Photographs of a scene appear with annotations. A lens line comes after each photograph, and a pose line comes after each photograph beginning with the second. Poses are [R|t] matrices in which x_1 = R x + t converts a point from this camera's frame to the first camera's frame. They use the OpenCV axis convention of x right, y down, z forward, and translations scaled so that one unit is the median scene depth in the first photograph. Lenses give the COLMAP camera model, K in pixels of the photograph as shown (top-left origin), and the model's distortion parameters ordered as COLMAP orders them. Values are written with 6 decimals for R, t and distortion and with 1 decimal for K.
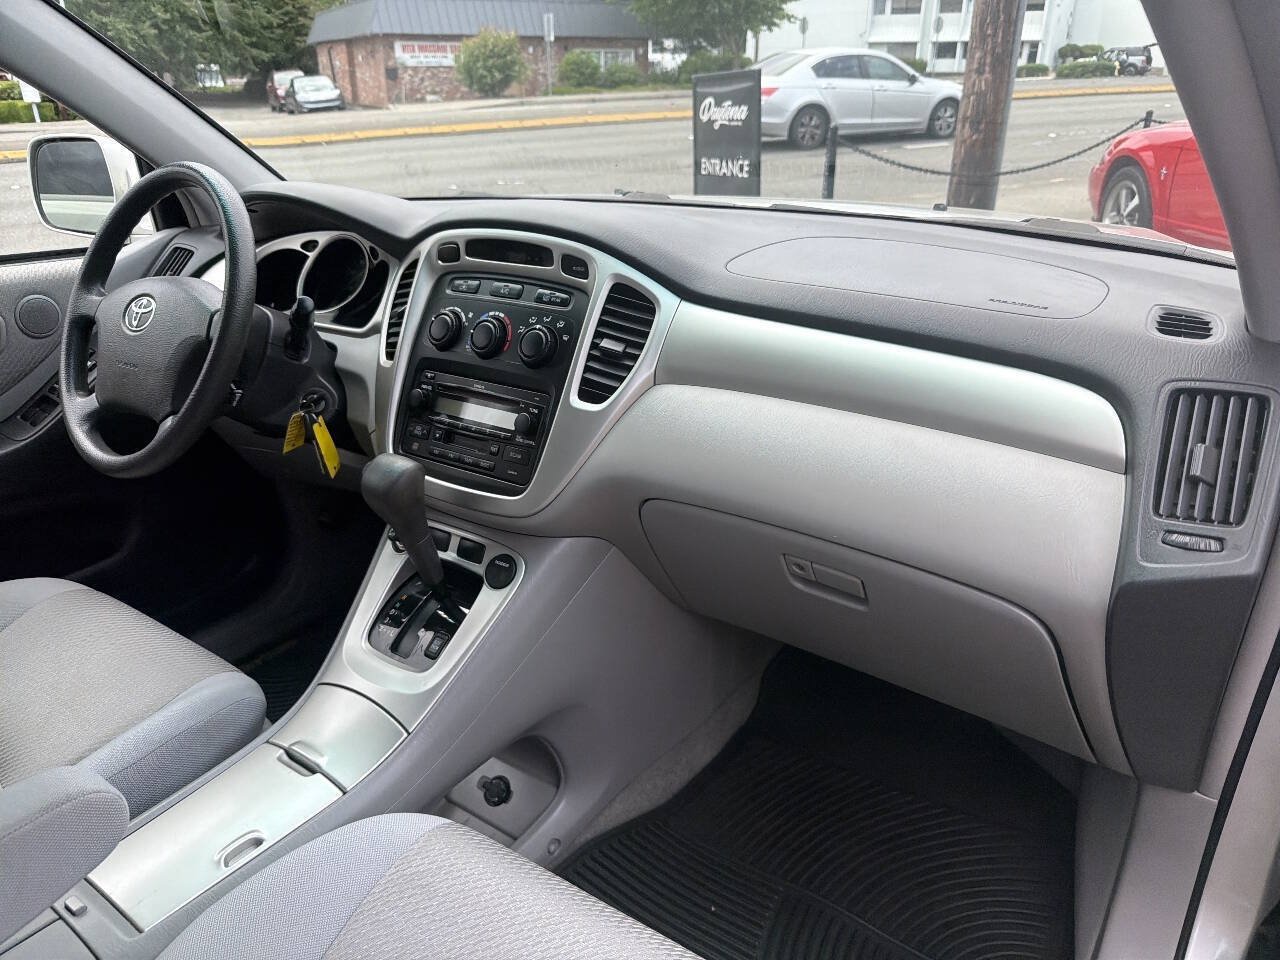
lens RADIAL K [[921.1, 0, 656.8], [0, 921.1, 478.8], [0, 0, 1]] dist [0.000598, -0.028342]
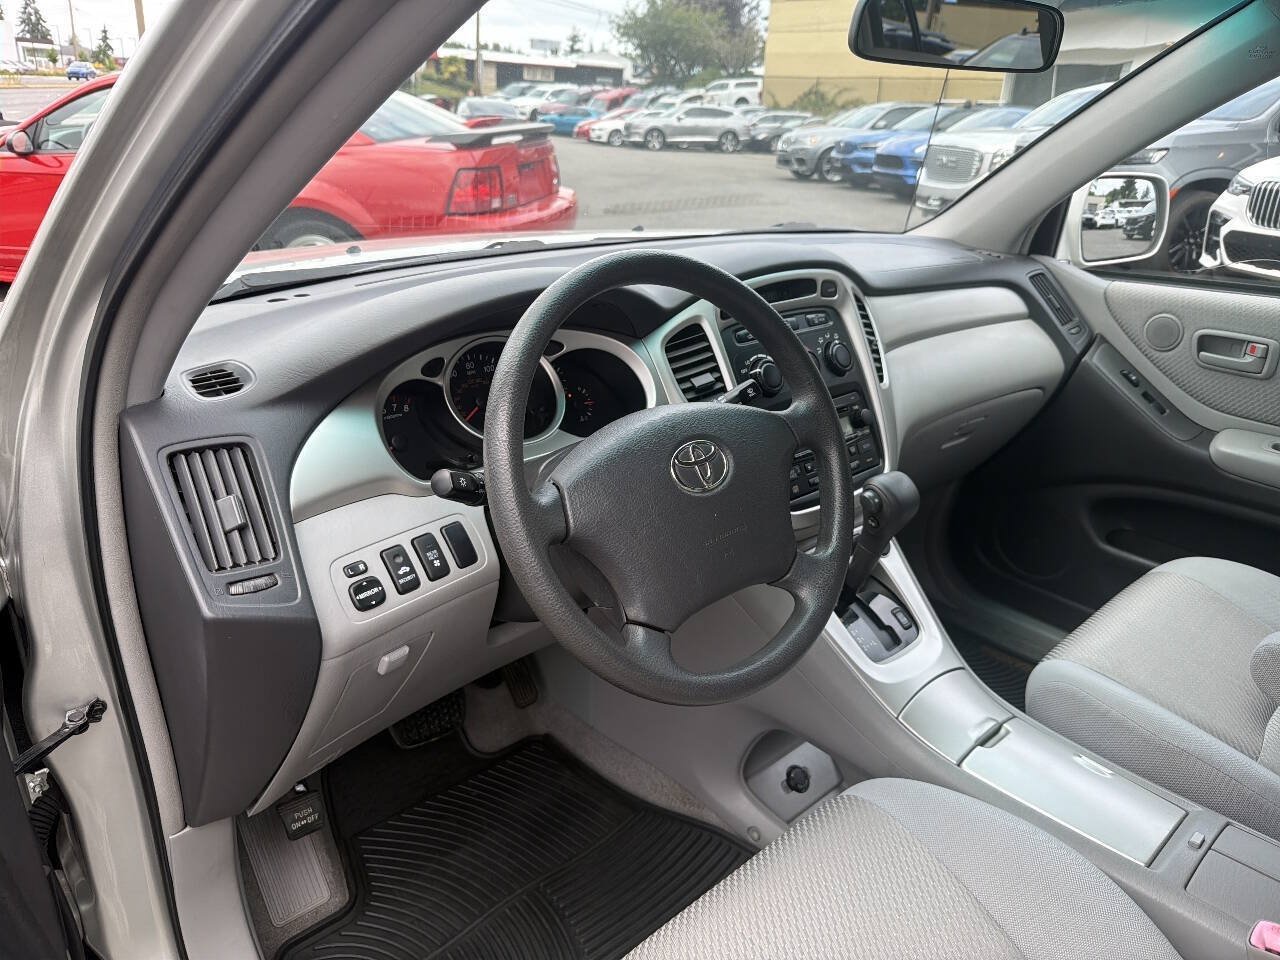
lens RADIAL K [[904.5, 0, 639.0], [0, 904.5, 514.8], [0, 0, 1]] dist [0.002697, -0.001153]
pose [[0.200387, -0.376398, 0.904527, -0.249719], [0.351895, 0.889295, 0.292102, -0.074942], [-0.914338, 0.259765, 0.310656, 0.172593]]
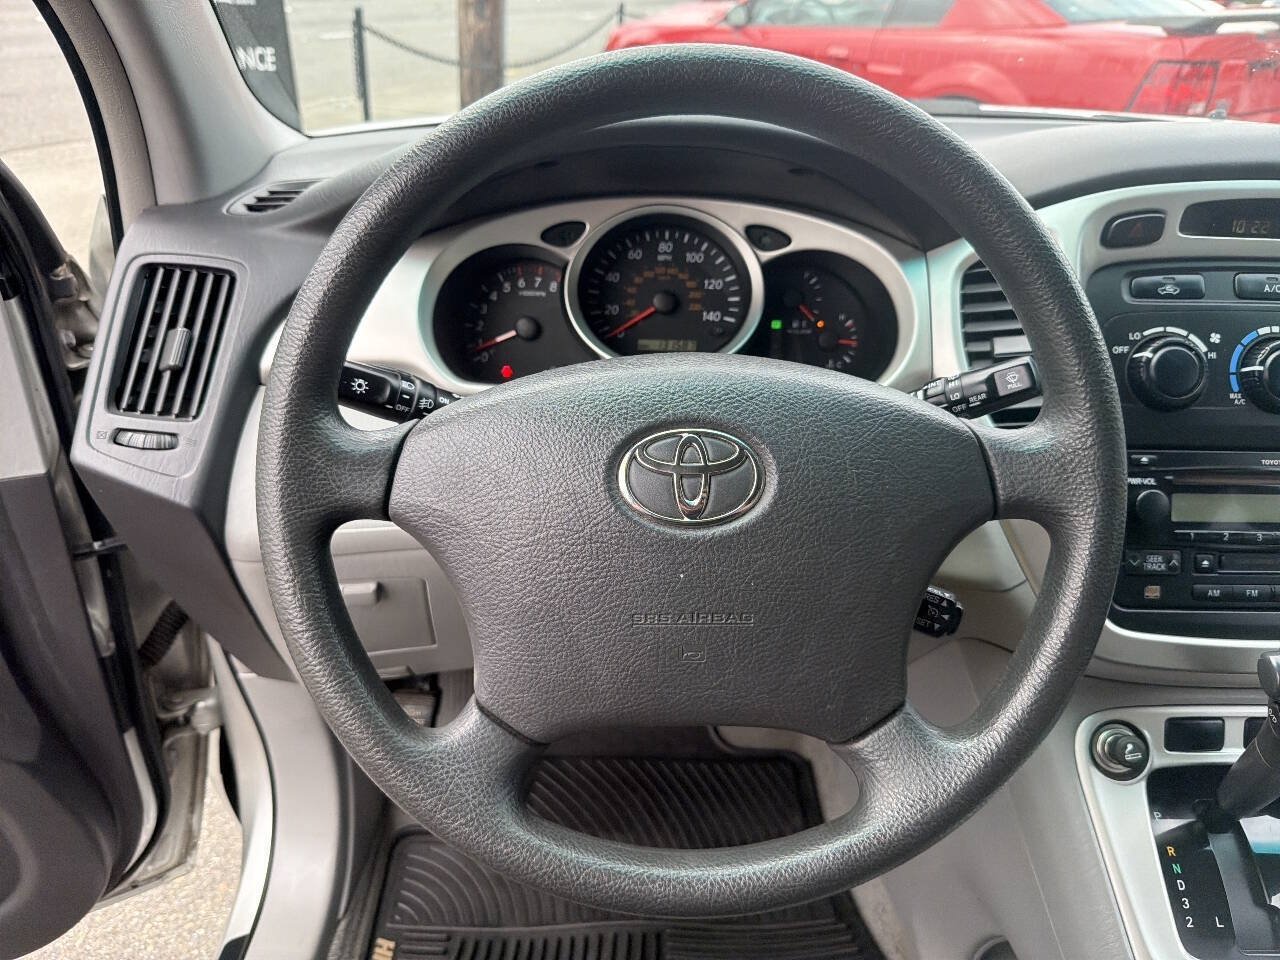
lens RADIAL K [[930.2, 0, 642.0], [0, 930.2, 483.8], [0, 0, 1]] dist [-0.011766, -0.022285]
pose [[0.806876, -0.243320, 0.538281, -0.159303], [0.188106, 0.969627, 0.156334, -0.048634], [-0.559971, -0.024888, 0.828138, 0.145316]]
